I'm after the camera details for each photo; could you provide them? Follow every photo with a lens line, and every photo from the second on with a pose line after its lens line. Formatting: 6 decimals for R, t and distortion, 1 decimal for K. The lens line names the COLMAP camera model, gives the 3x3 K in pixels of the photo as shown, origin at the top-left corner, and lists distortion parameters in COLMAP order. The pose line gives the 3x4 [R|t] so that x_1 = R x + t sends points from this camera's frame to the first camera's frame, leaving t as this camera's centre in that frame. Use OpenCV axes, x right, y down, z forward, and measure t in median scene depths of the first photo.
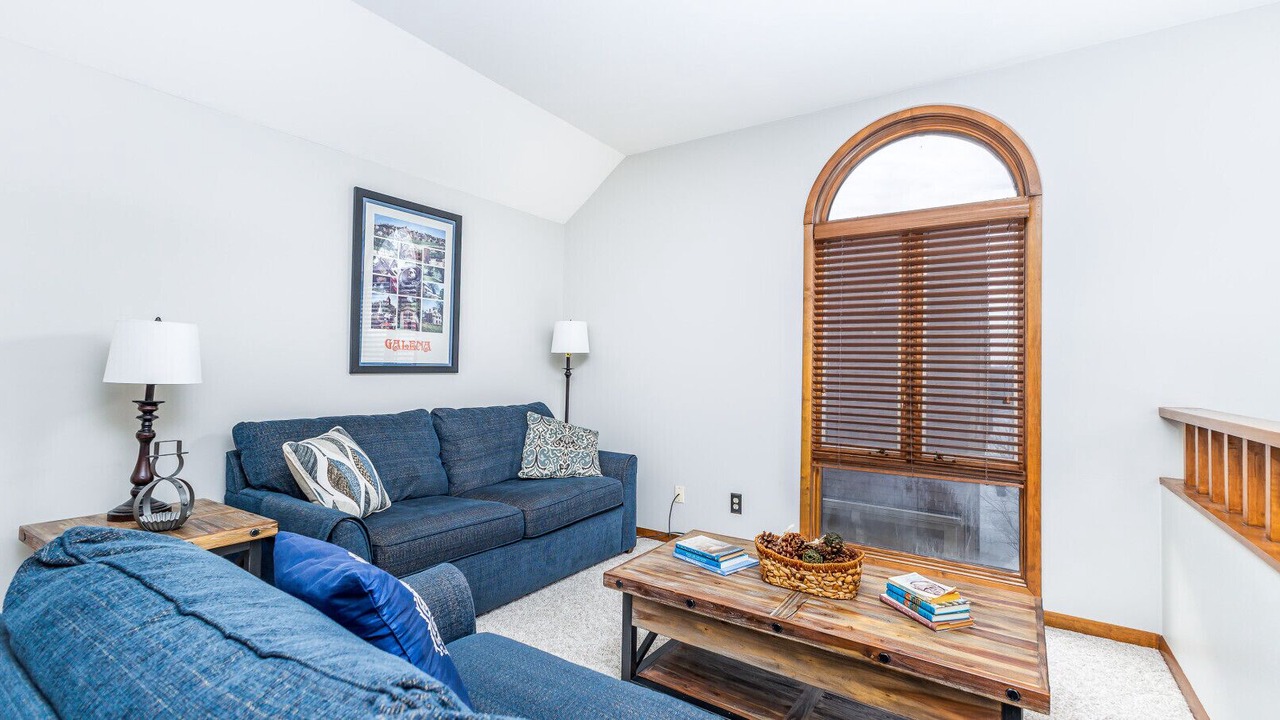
lens RADIAL K [[560.8, 0, 644.9], [0, 560.8, 355.8], [0, 0, 1]] dist [0.008338, -0.000468]
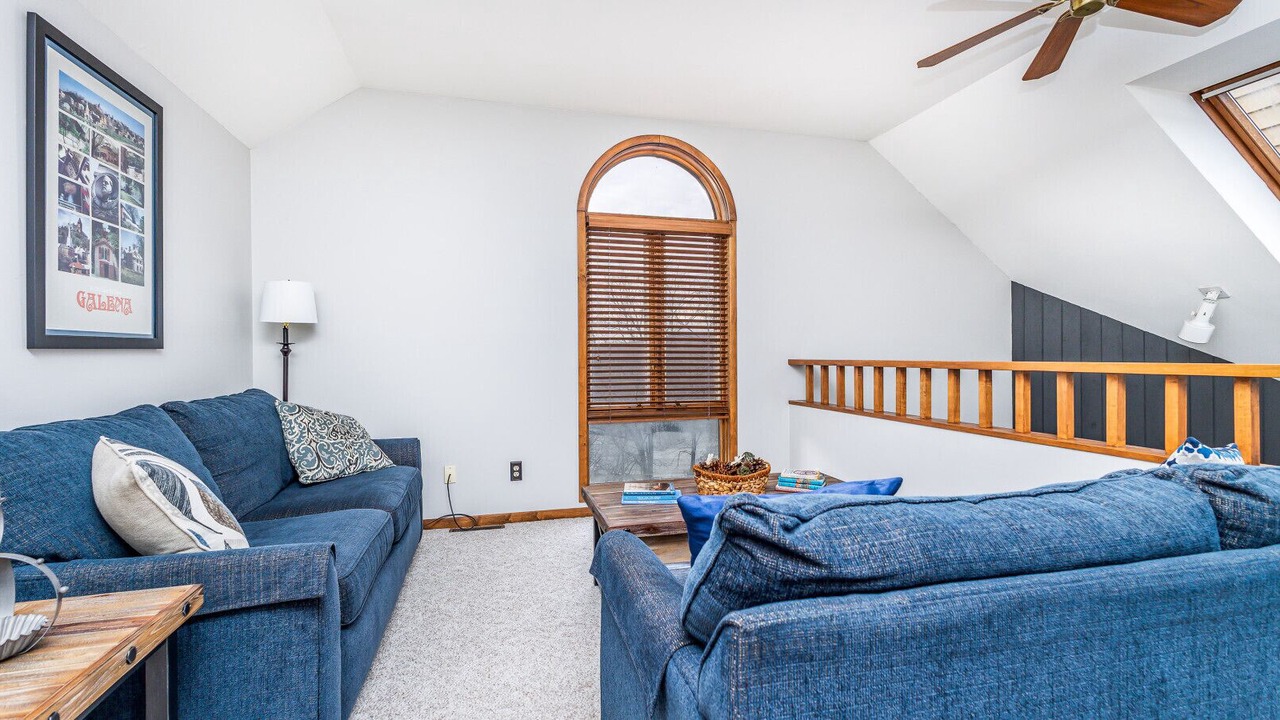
lens RADIAL K [[560.8, 0, 644.9], [0, 560.8, 355.8], [0, 0, 1]] dist [0.008338, -0.000468]
pose [[0.665453, -0.024620, 0.746033, -0.482648], [-0.000792, 0.999432, 0.033689, 0.017162], [-0.746439, -0.023010, 0.665056, 0.151839]]
